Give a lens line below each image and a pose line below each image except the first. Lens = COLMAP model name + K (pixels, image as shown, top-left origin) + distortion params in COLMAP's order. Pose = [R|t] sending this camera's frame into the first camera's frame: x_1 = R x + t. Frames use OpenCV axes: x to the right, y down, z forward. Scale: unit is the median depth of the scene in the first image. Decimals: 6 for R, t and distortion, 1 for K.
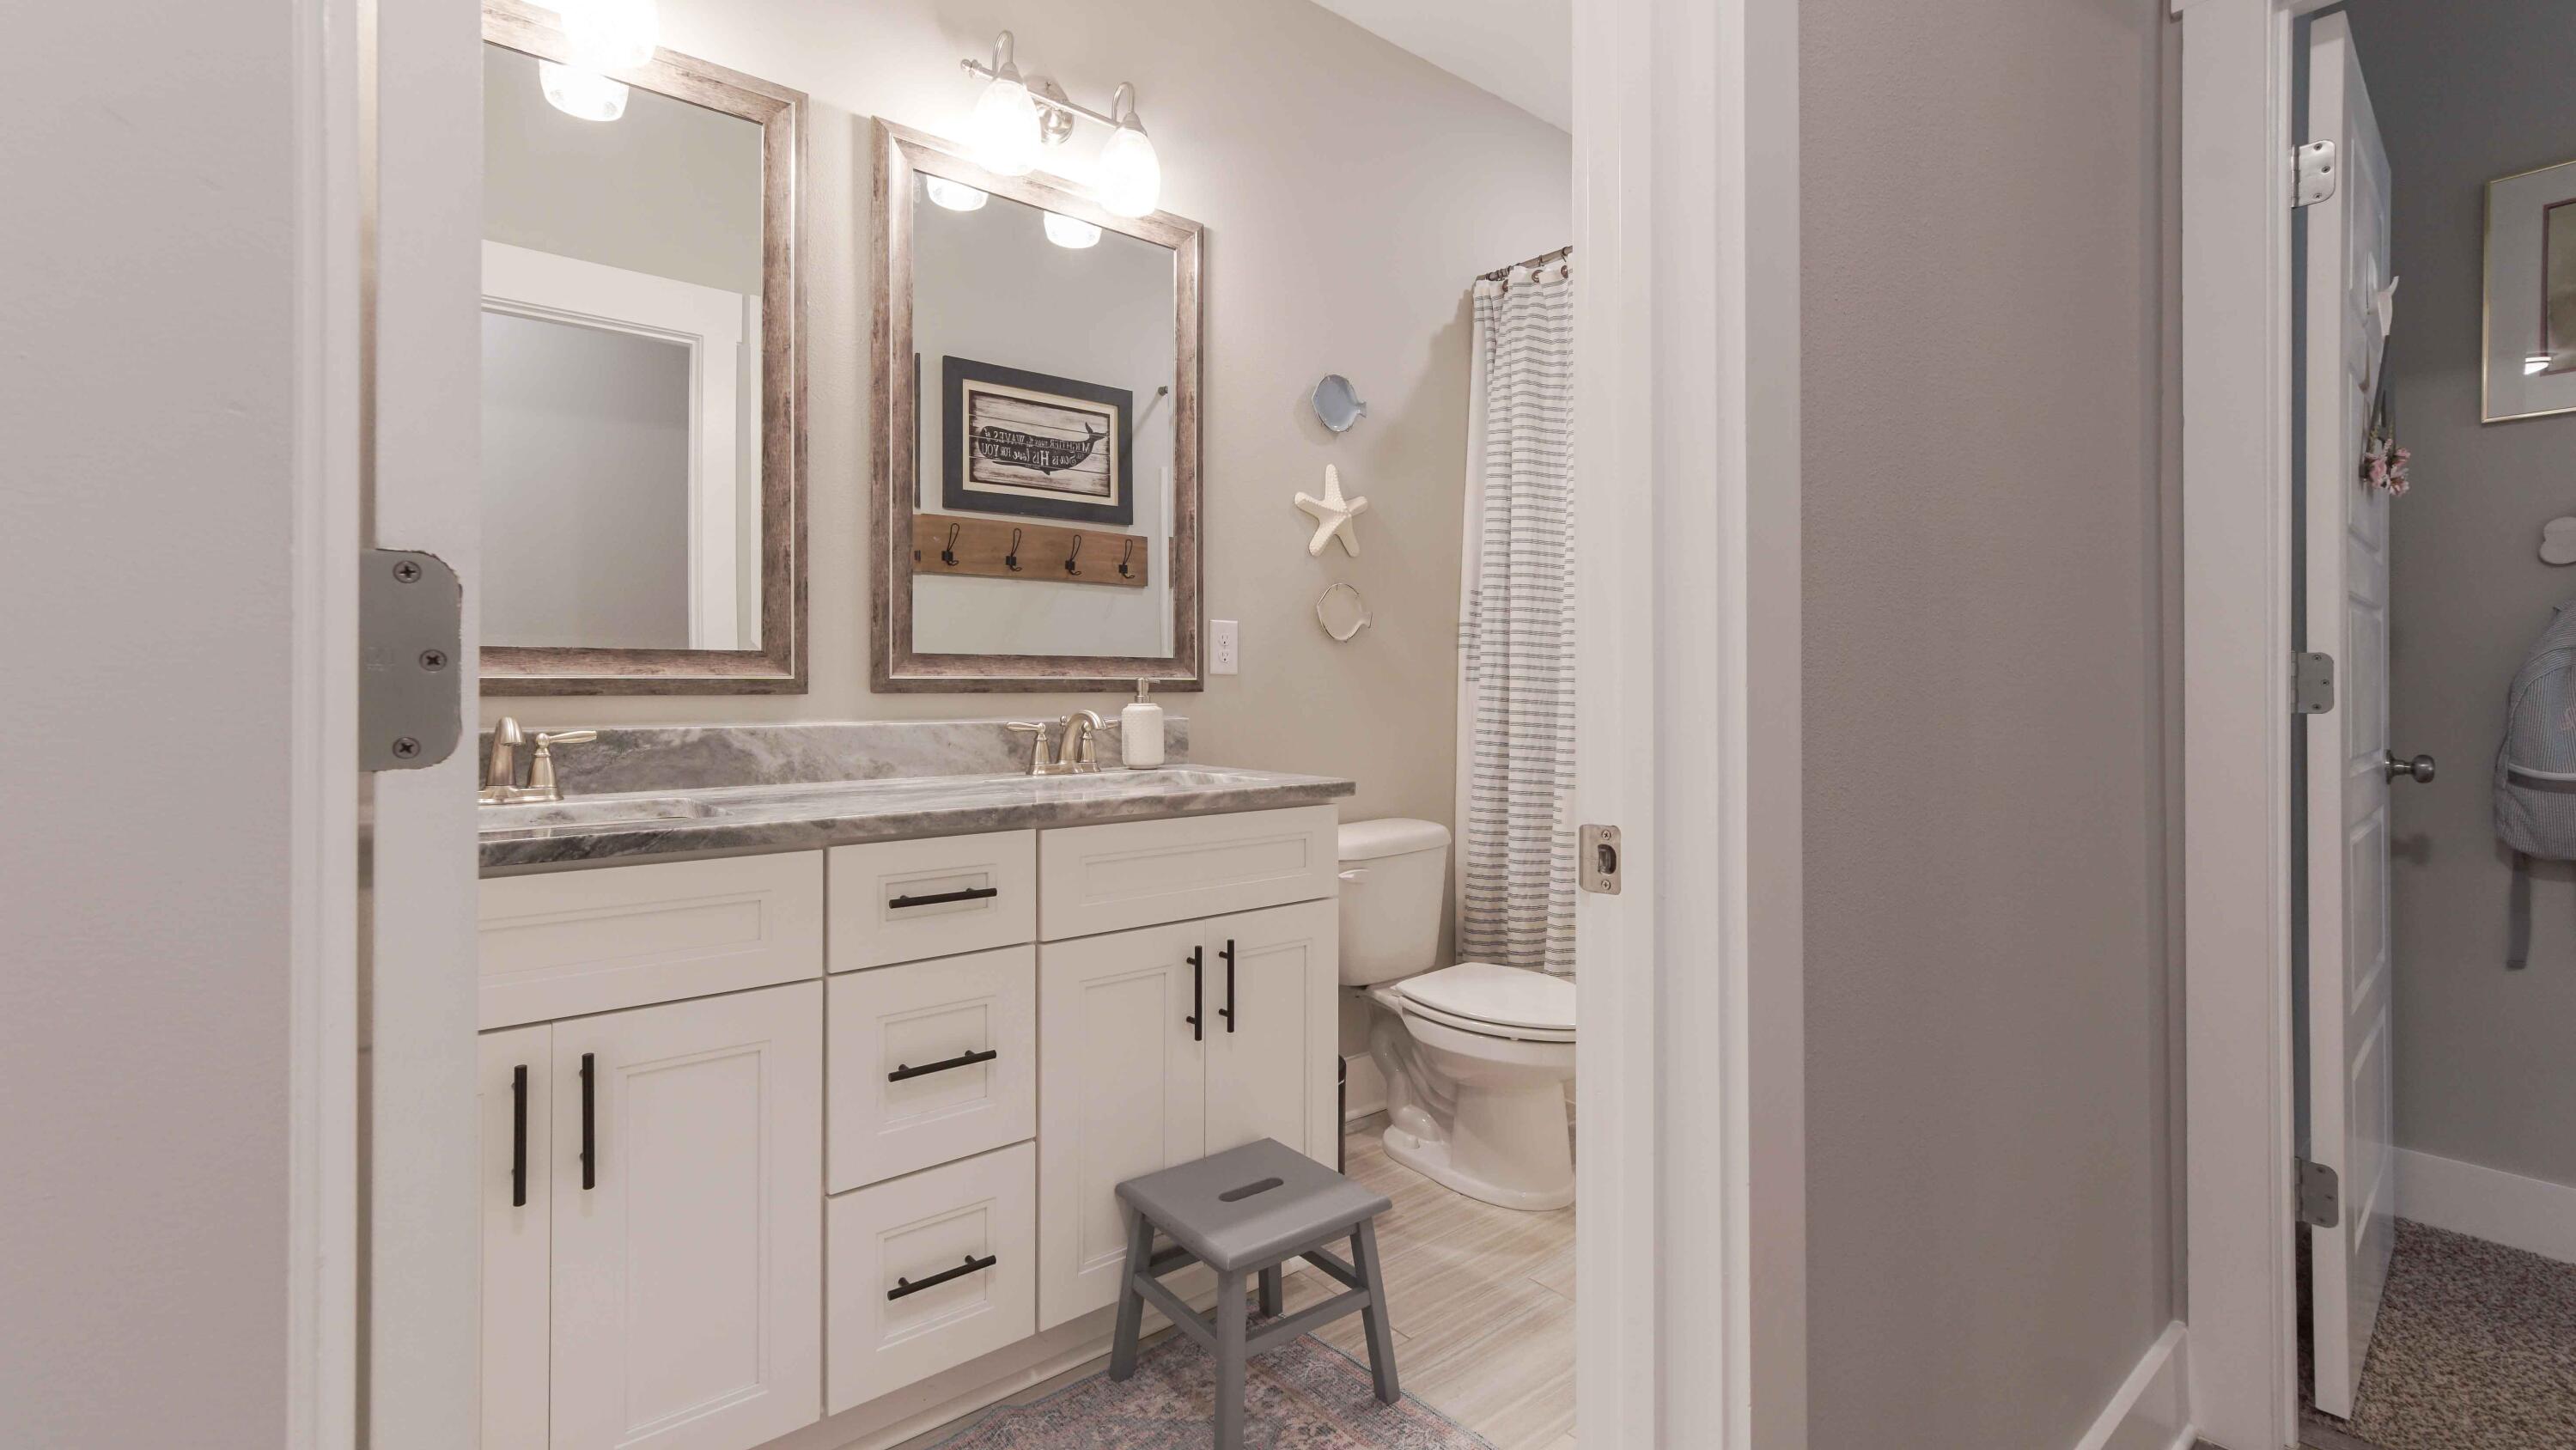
lens RADIAL K [[1116.0, 0, 1287.1], [0, 1116.0, 682.1], [0, 0, 1]] dist [0.143401, 0.000018]
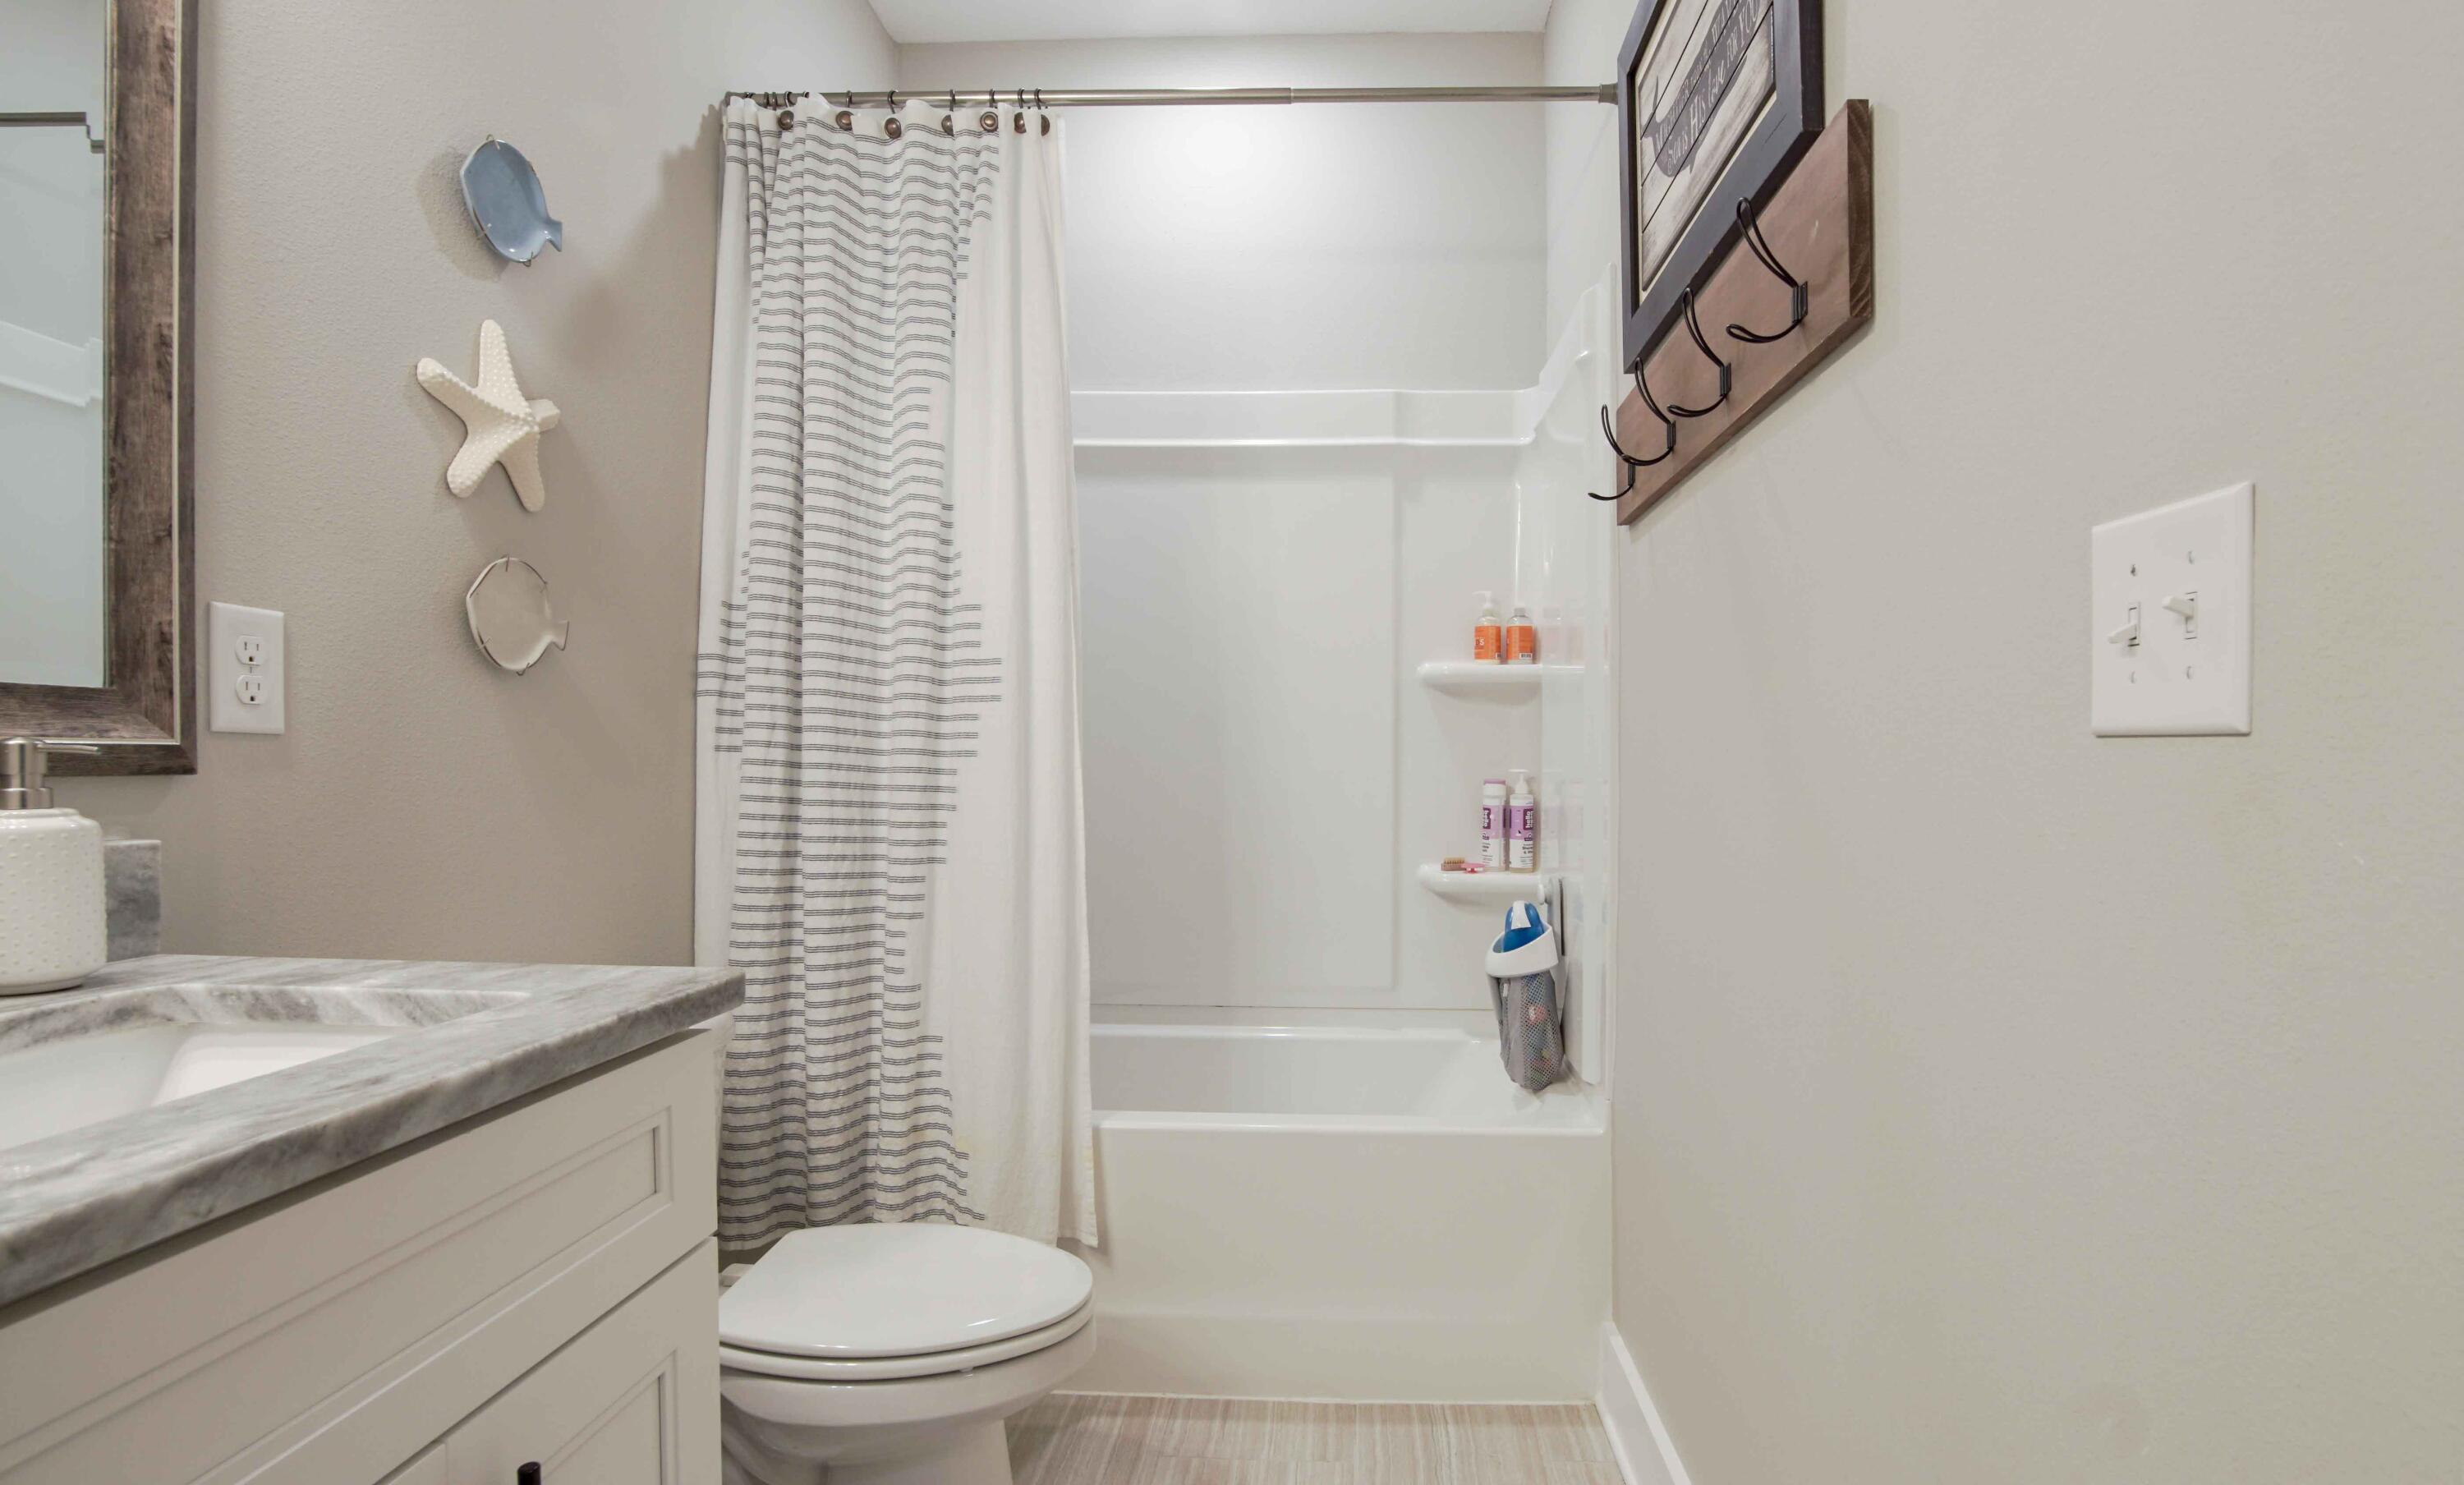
lens RADIAL K [[1191.7, 0, 1235.0], [0, 1191.7, 772.5], [0, 0, 1]] dist [-0.000970, 0.000318]
pose [[0.701370, -0.004602, 0.712782, -0.108287], [-0.008568, 0.999852, 0.014886, -0.001637], [-0.712746, -0.016547, 0.701227, 0.379934]]
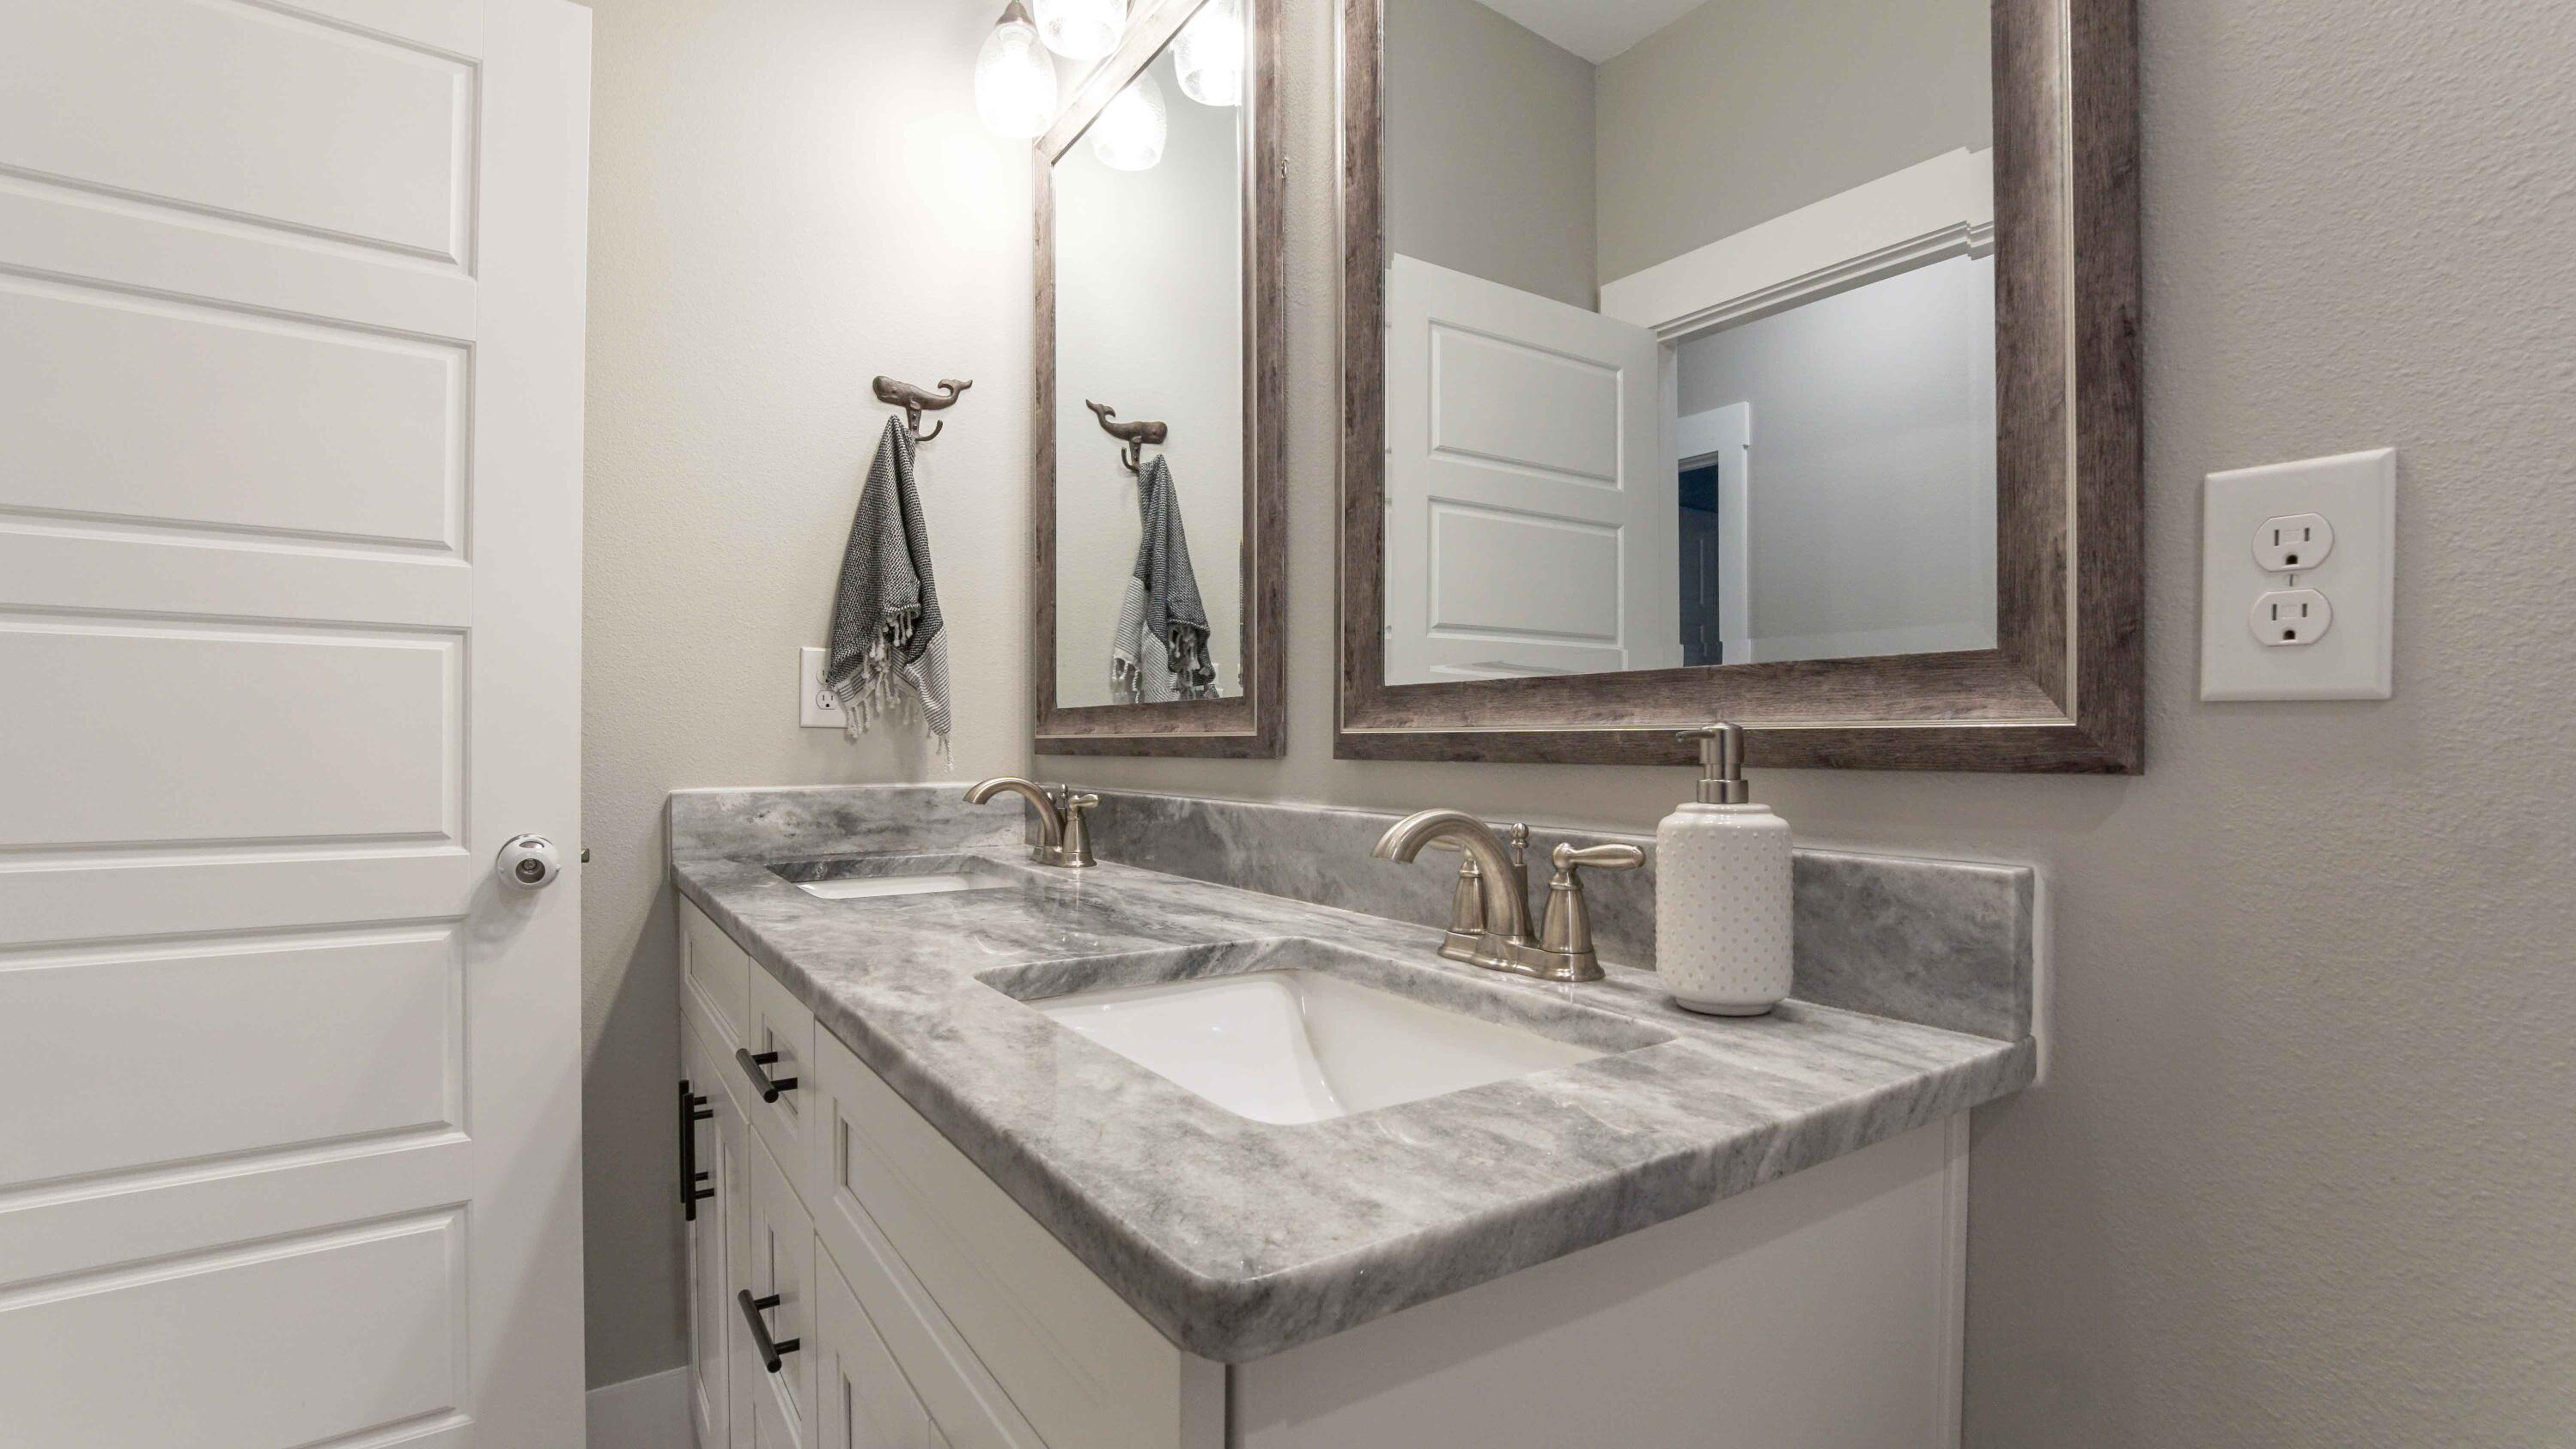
lens RADIAL K [[1194.1, 0, 1287.7], [0, 1194.1, 738.5], [0, 0, 1]] dist [-0.013939, 0.000213]
pose [[-0.107042, -0.003608, -0.994248, 0.185761], [0.003322, 0.999987, -0.003987, 0.001003], [0.994249, -0.003729, -0.107029, 0.761941]]
